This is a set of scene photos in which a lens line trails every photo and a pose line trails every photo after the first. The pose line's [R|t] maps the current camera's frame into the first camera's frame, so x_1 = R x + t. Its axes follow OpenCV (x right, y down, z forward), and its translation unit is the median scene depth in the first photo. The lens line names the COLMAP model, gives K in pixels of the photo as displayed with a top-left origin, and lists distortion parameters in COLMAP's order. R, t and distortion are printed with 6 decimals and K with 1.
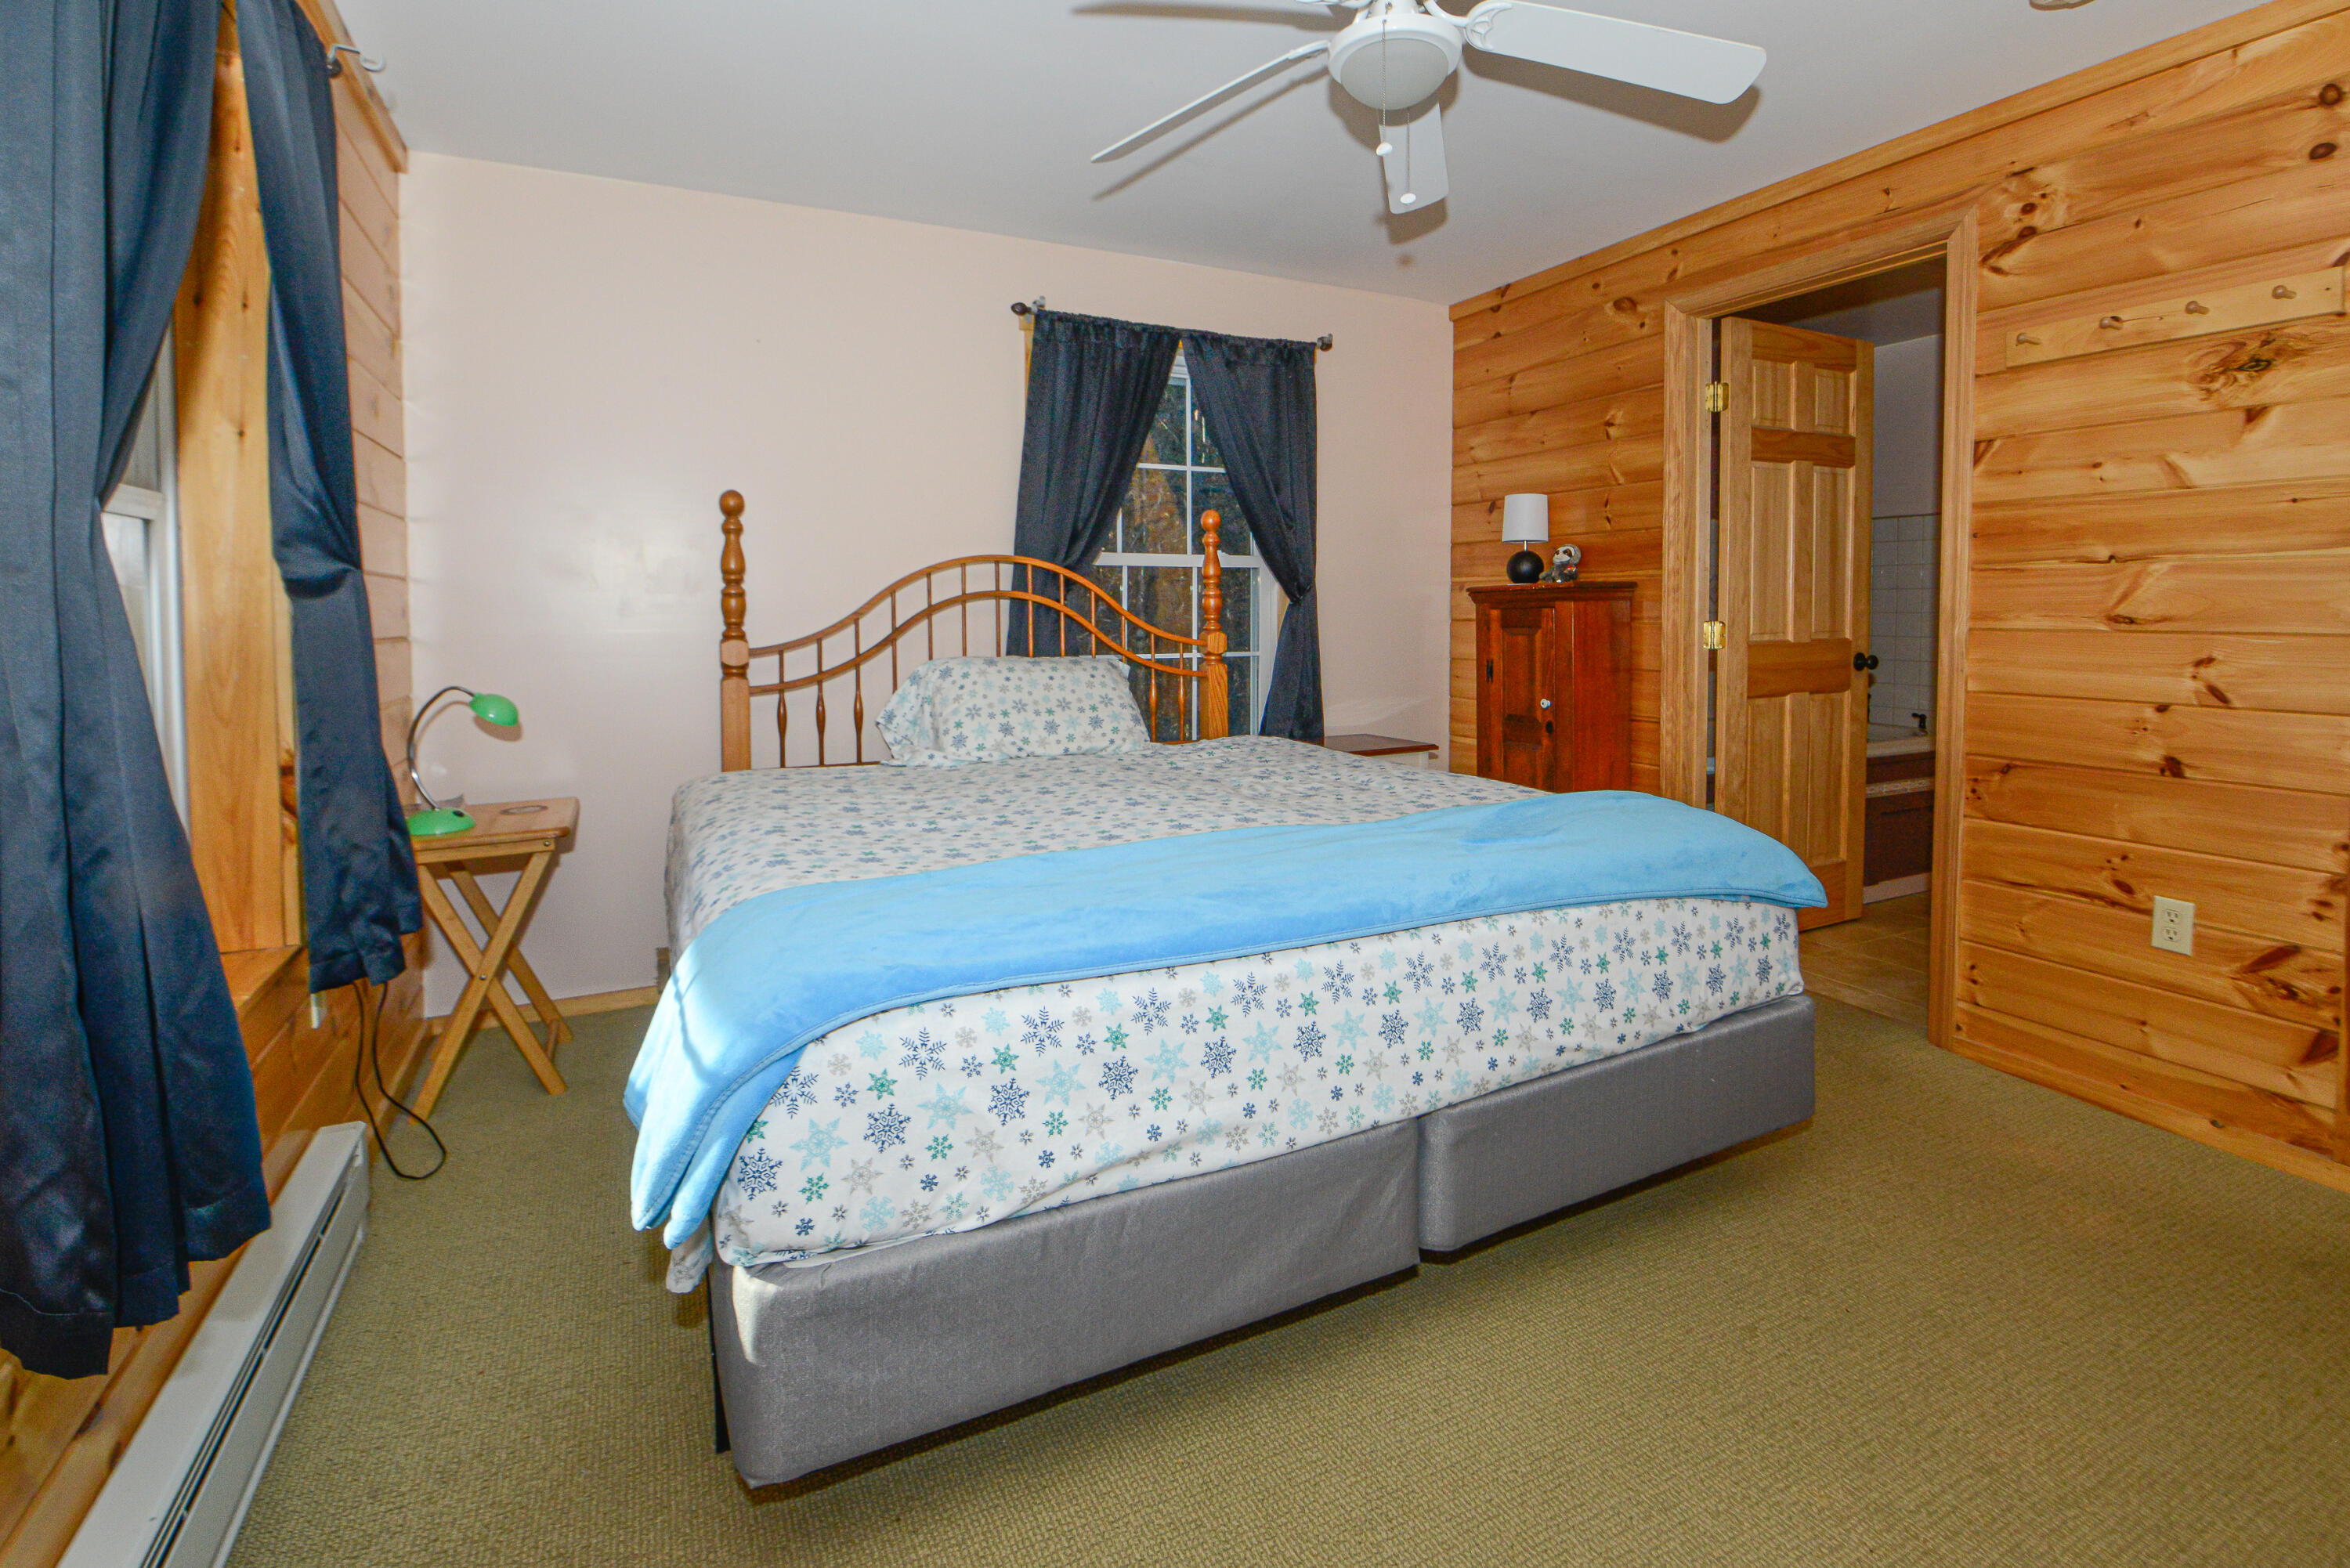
lens RADIAL K [[1070.6, 0, 1175.0], [0, 1070.6, 784.0], [0, 0, 1]] dist [0.001513, 0.000059]
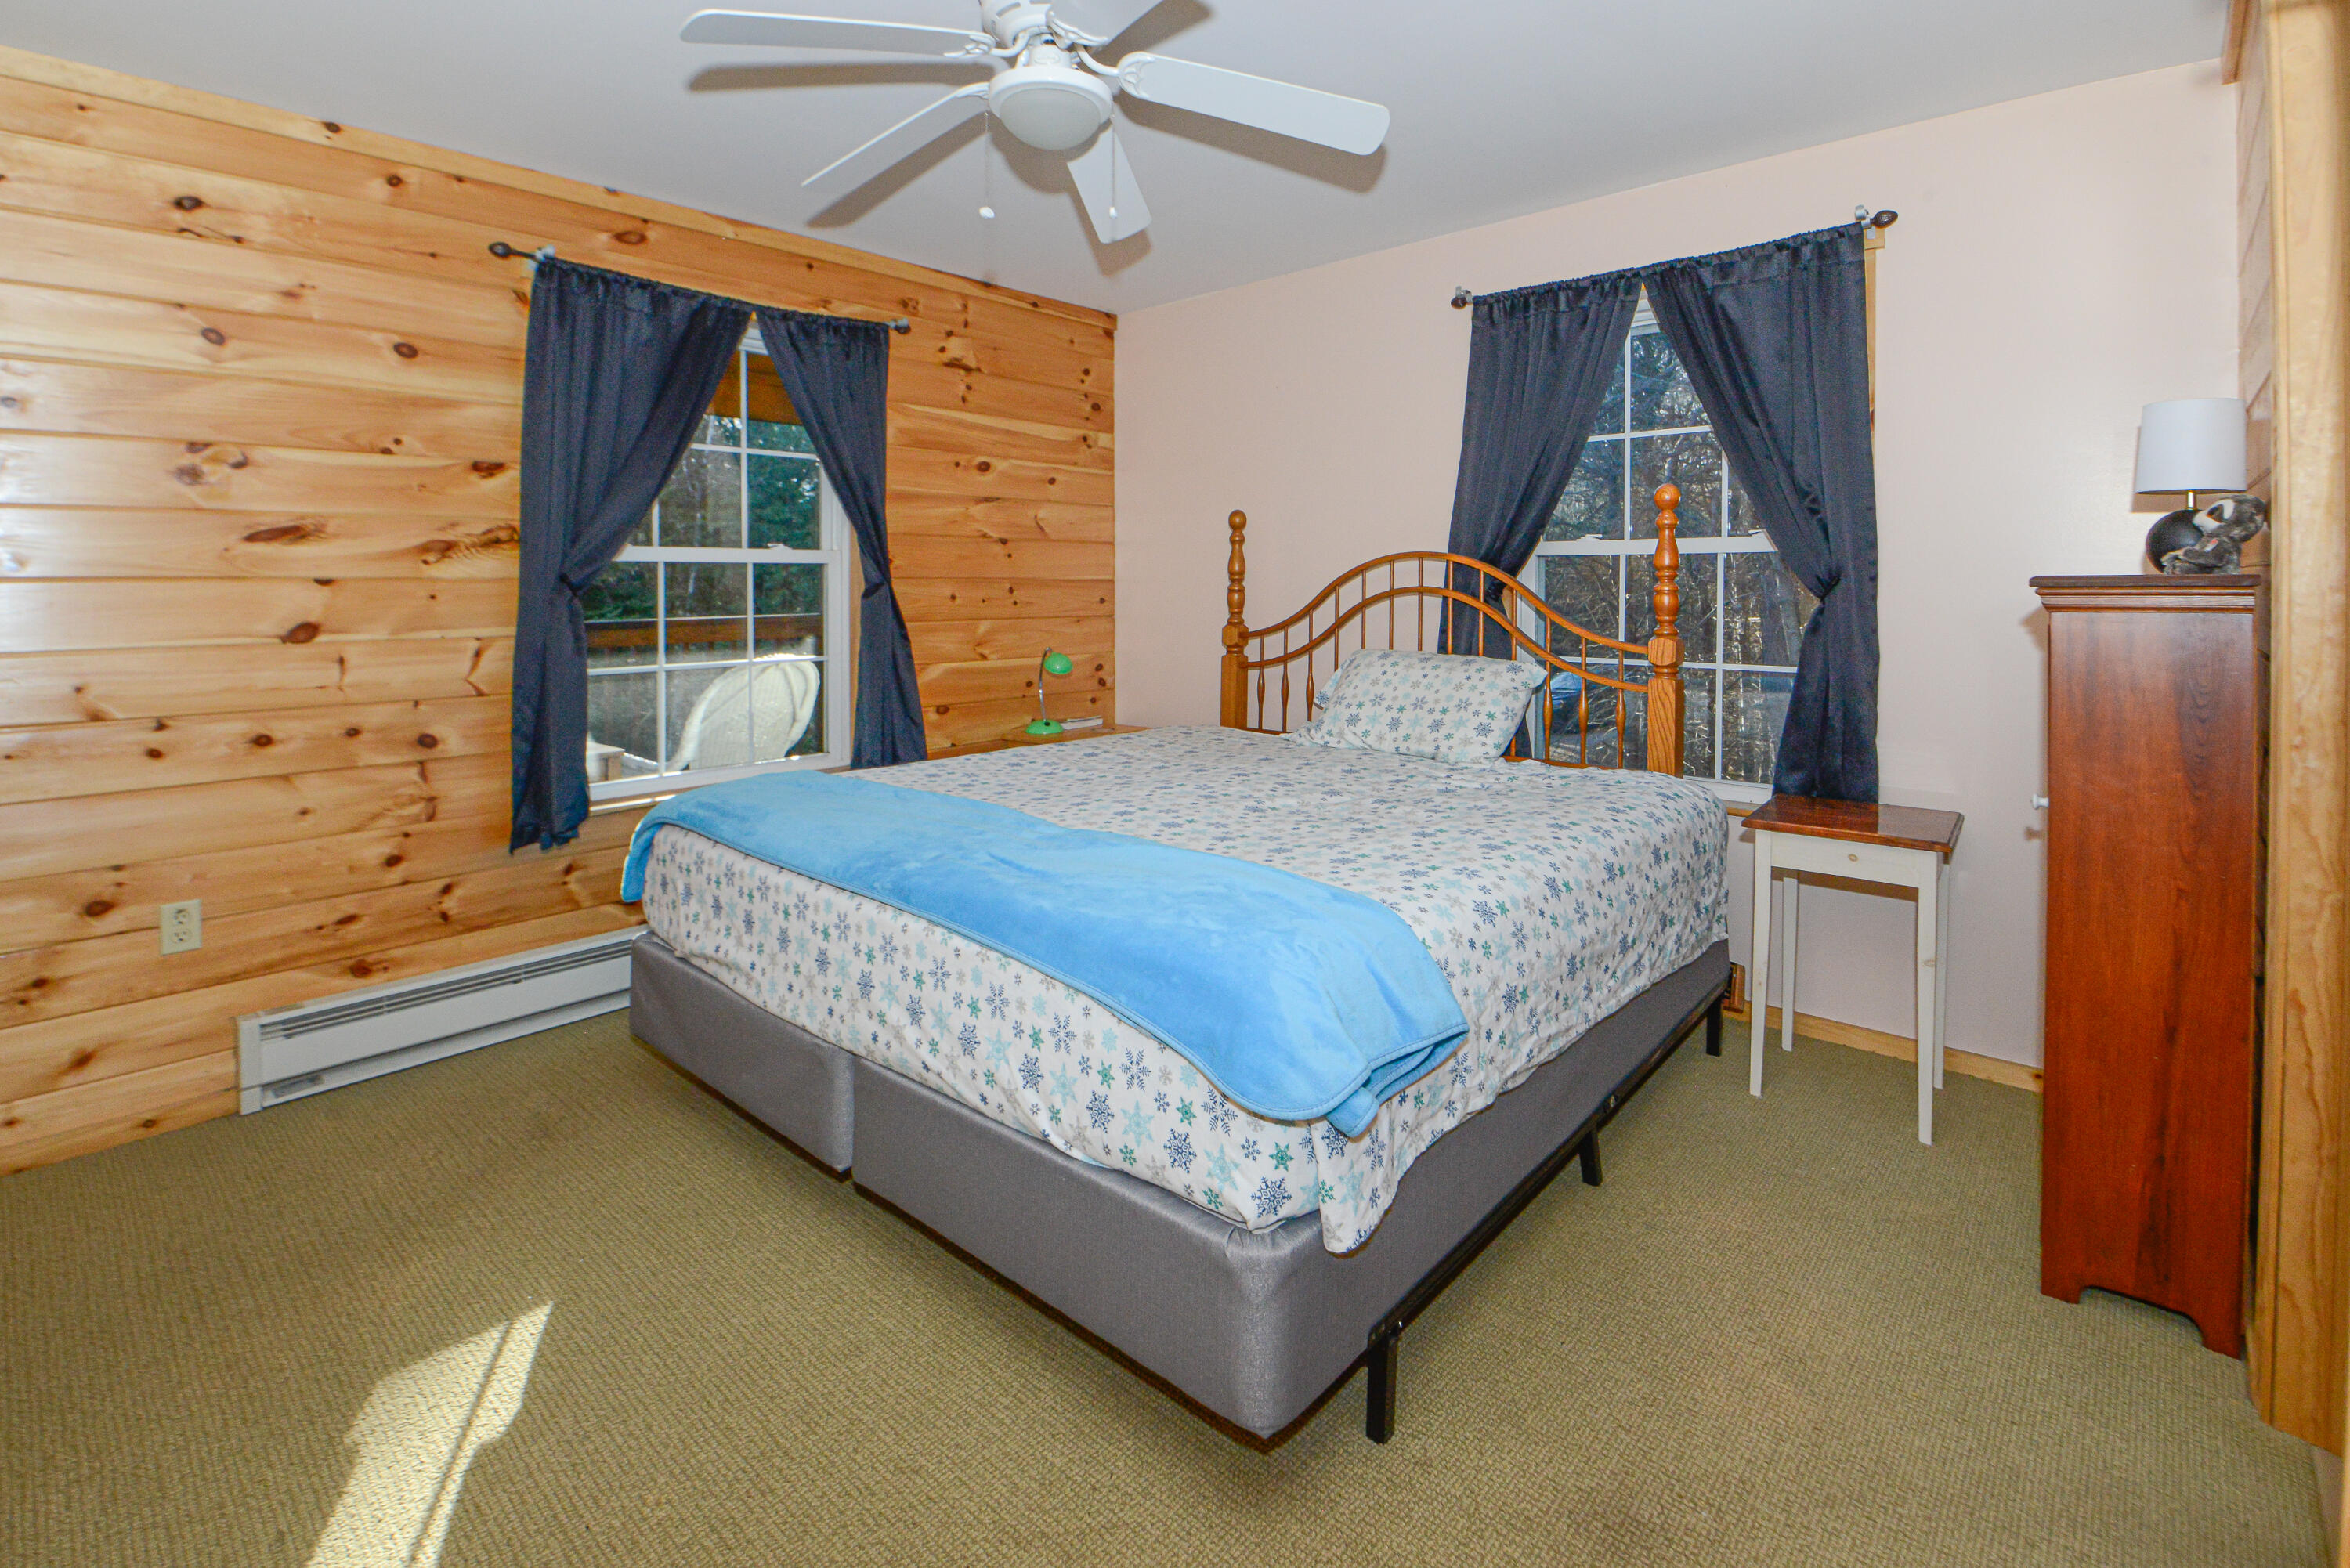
lens RADIAL K [[1053.1, 0, 1244.5], [0, 1053.1, 777.9], [0, 0, 1]] dist [-0.029833, -0.000609]
pose [[0.392401, 0.166255, -0.904644, 0.738492], [-0.149150, 0.982013, 0.115779, -0.096603], [0.907621, 0.089496, 0.410140, 0.475239]]
